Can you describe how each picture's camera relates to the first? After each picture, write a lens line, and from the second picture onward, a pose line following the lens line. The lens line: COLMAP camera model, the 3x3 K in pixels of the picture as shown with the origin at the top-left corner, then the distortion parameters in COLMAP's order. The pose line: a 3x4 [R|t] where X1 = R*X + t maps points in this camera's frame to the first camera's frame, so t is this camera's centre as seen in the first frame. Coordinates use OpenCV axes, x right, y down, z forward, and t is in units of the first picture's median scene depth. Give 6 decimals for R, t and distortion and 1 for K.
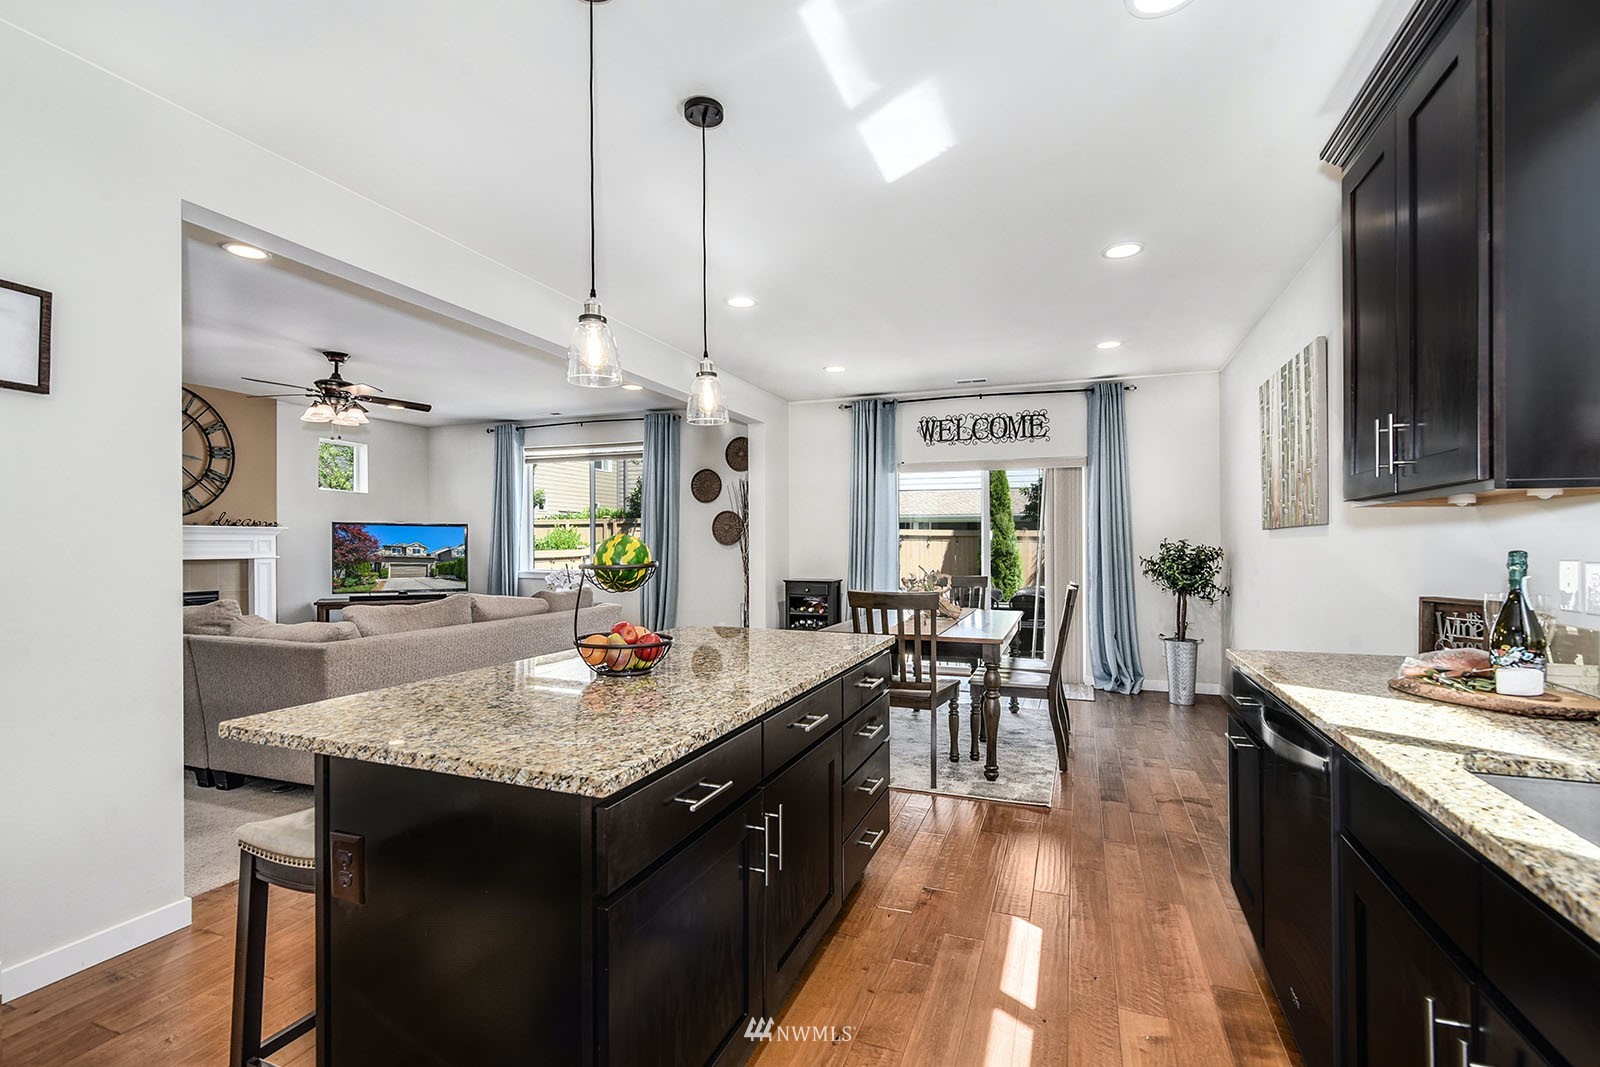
lens RADIAL K [[739.9, 0, 801.0], [0, 739.9, 541.1], [0, 0, 1]] dist [-0.000790, -0.000382]
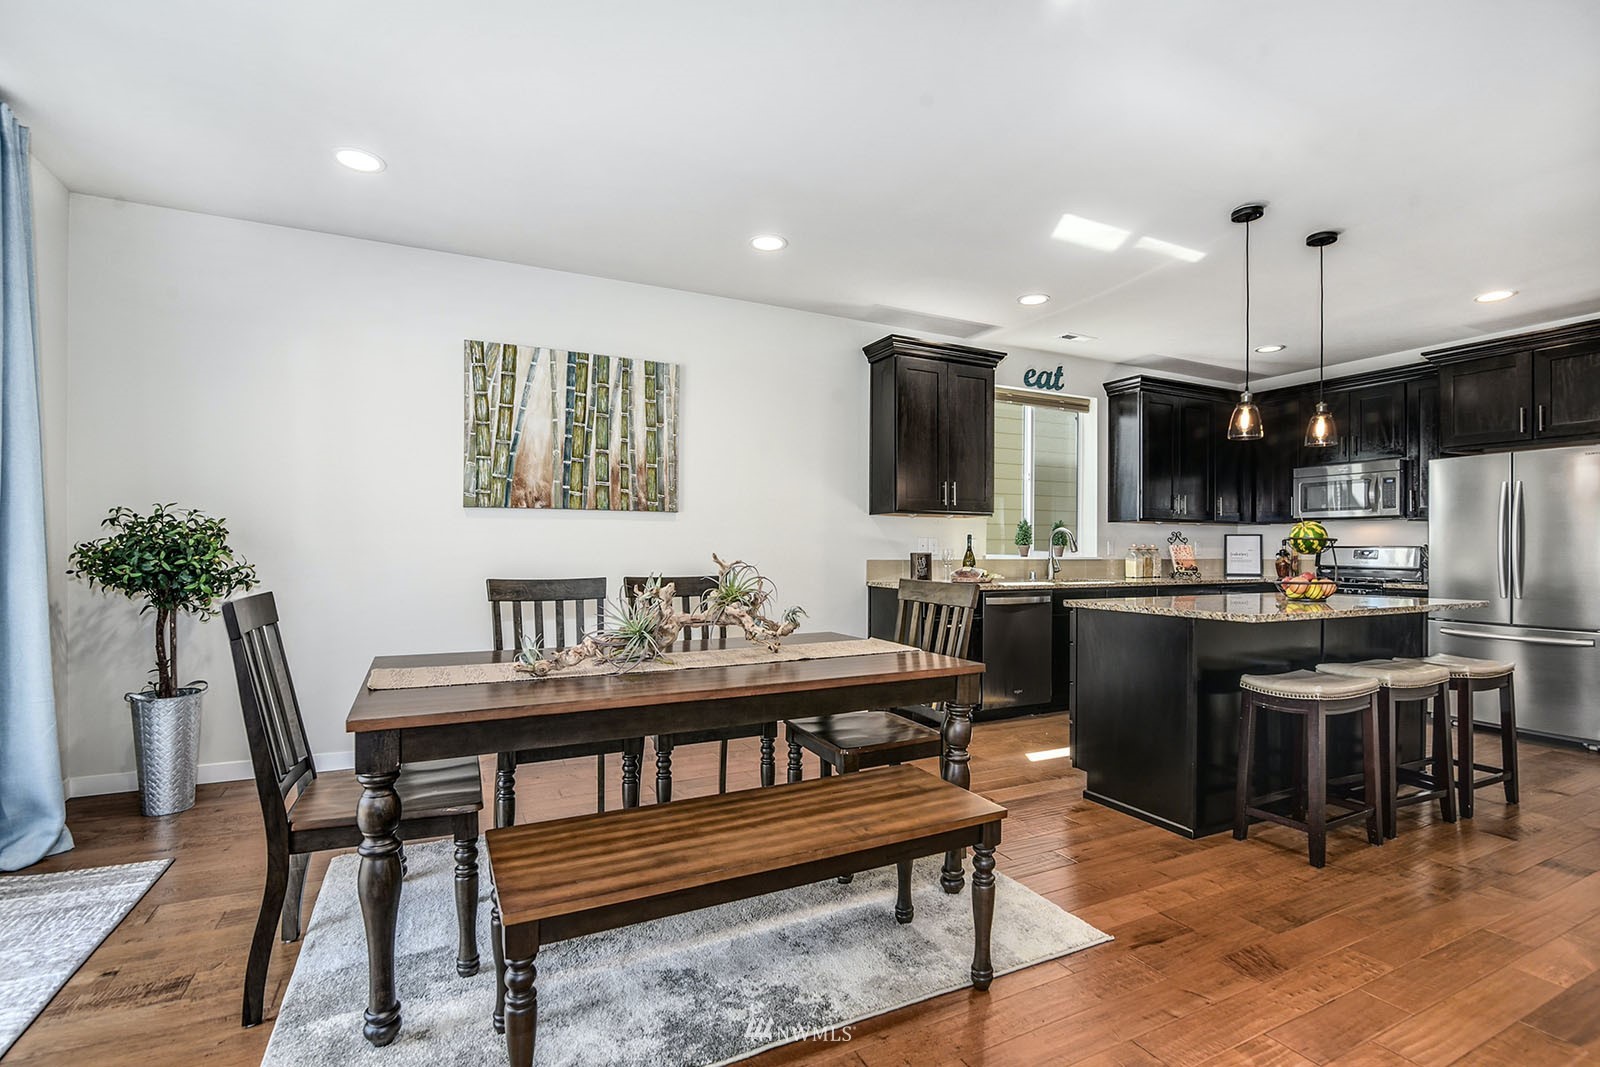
lens RADIAL K [[731.1, 0, 806.5], [0, 731.1, 542.2], [0, 0, 1]] dist [-0.016156, 0.000069]
pose [[-0.732881, -0.006781, 0.680324, -0.294274], [-0.013029, 0.999907, -0.004070, 0.029627], [-0.680233, -0.011847, -0.732901, 1.641711]]
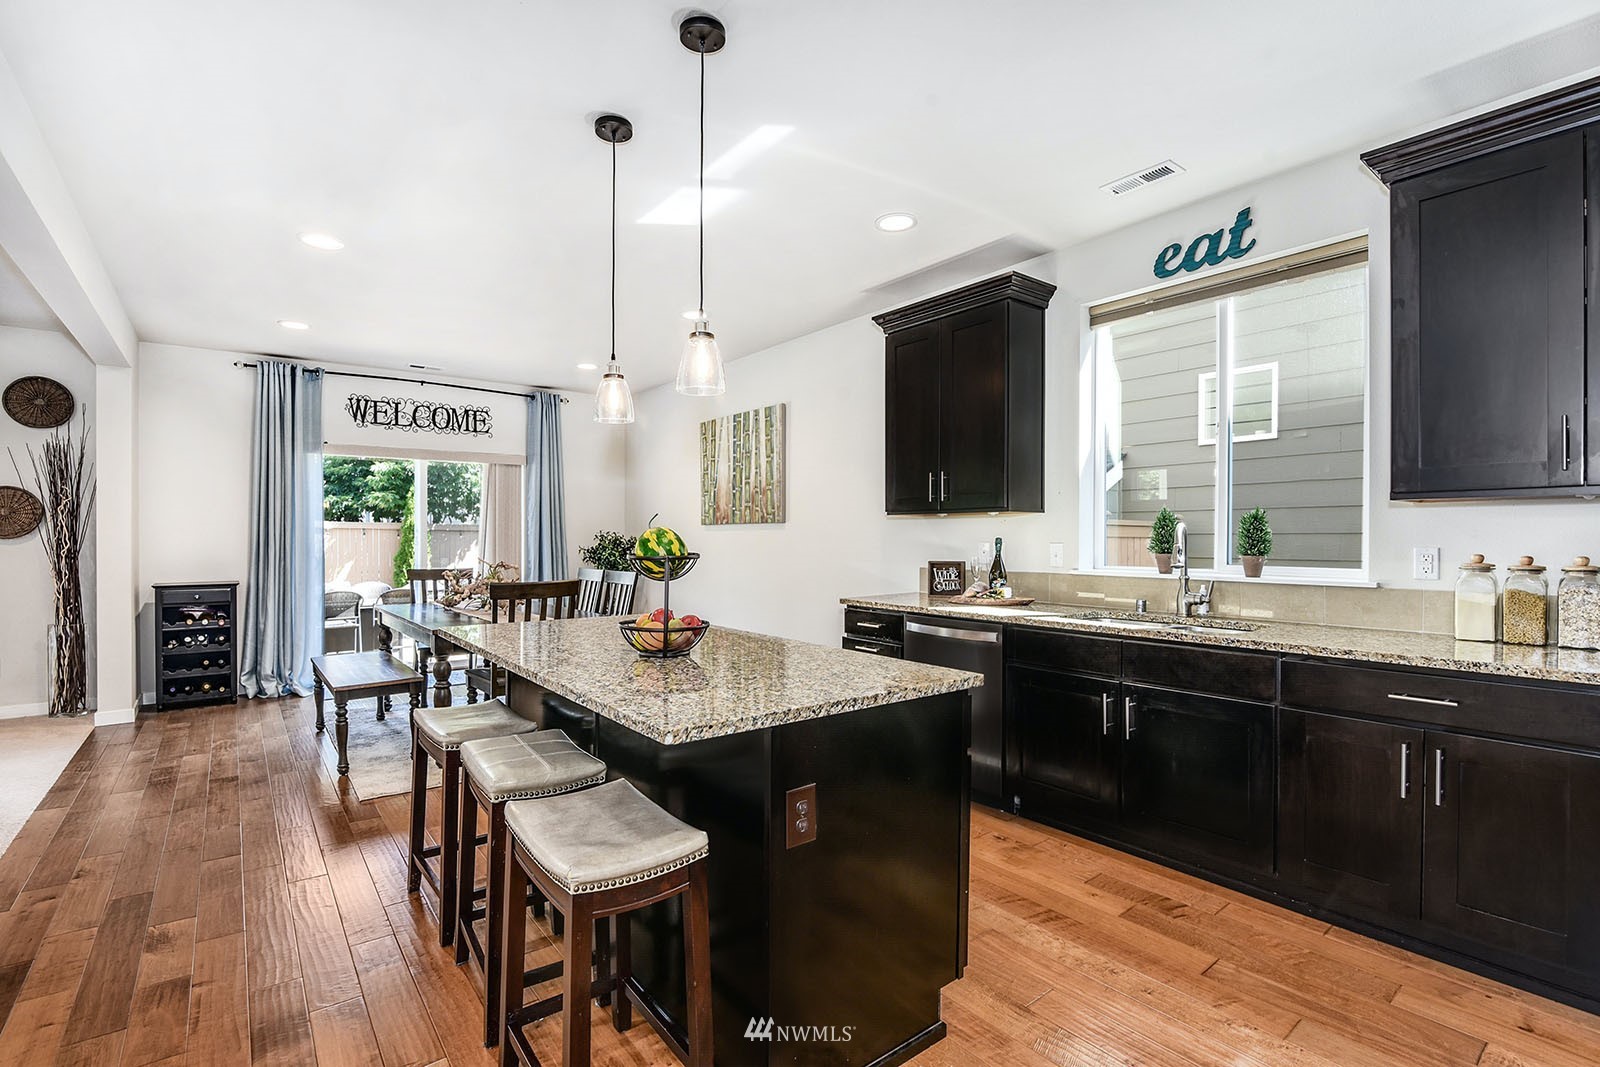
lens RADIAL K [[731.1, 0, 806.5], [0, 731.1, 542.2], [0, 0, 1]] dist [-0.016156, 0.000069]
pose [[0.510524, -0.011381, 0.859788, -0.569137], [-0.000382, 0.999909, 0.013462, -0.001375], [-0.859864, -0.007201, 0.510473, 0.146731]]
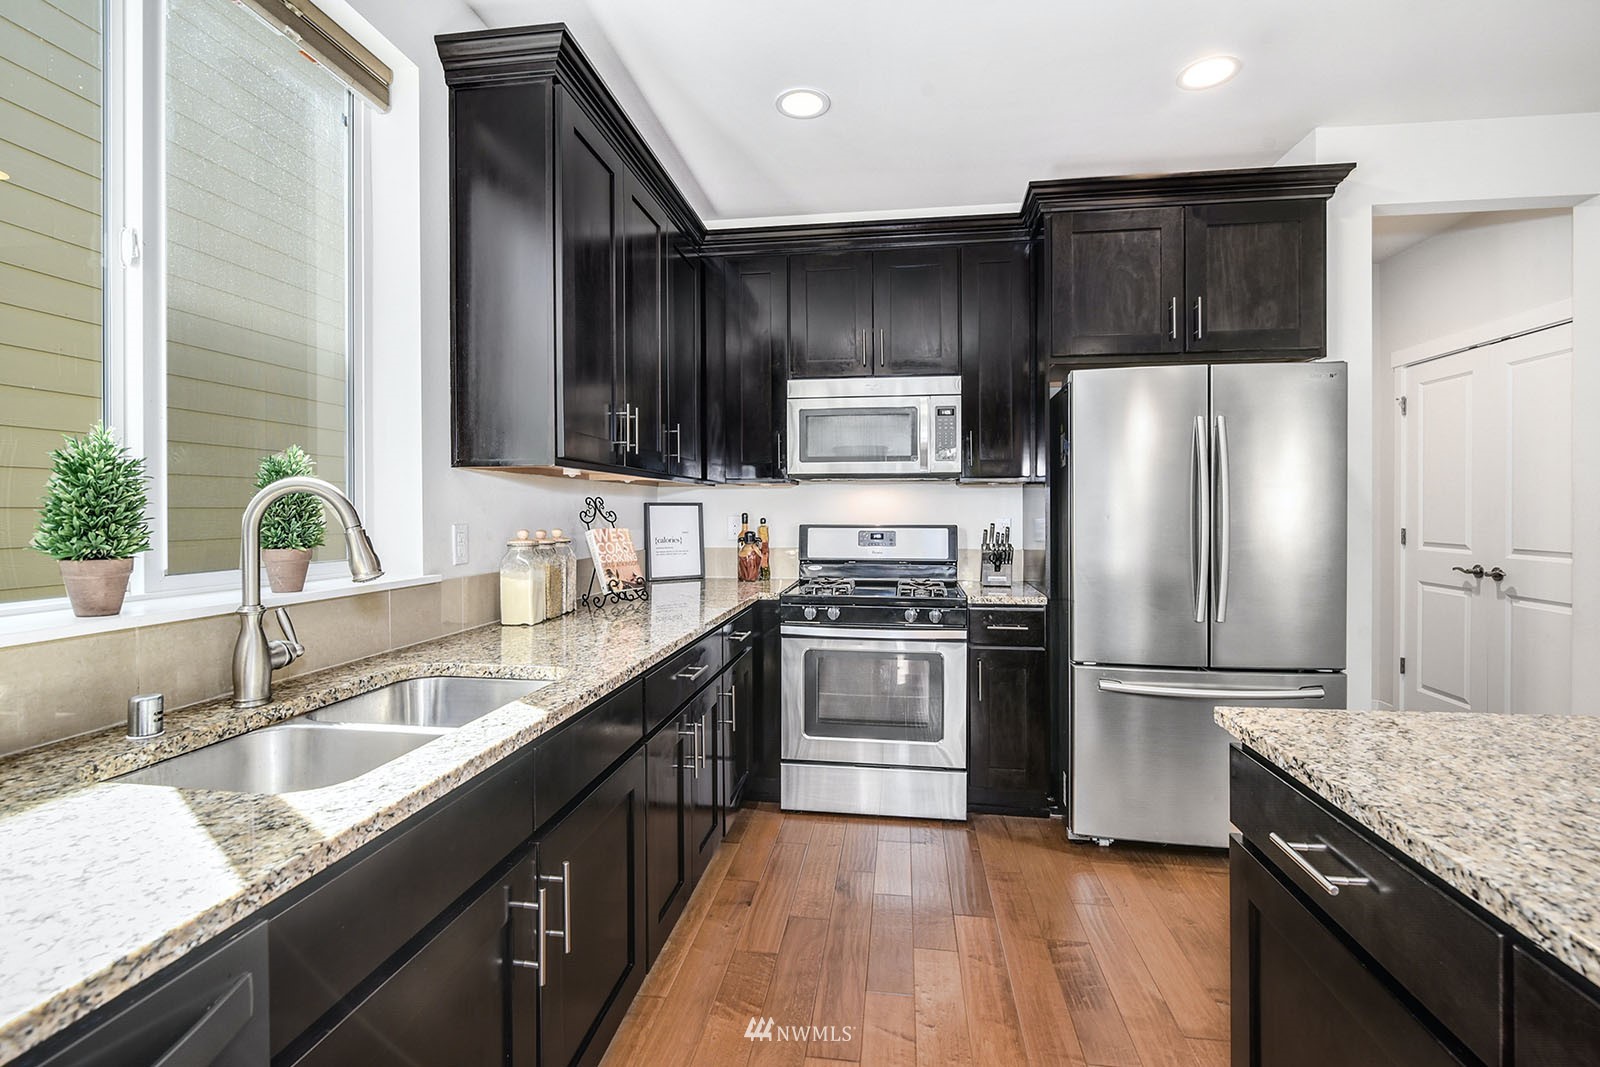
lens RADIAL K [[739.0, 0, 802.3], [0, 739.0, 513.6], [0, 0, 1]] dist [0.000718, 0.000108]
pose [[-0.974870, -0.000774, -0.222774, 0.185863], [0.000040, 0.999993, -0.003647, 0.006106], [0.222776, -0.003564, -0.974863, 0.590732]]
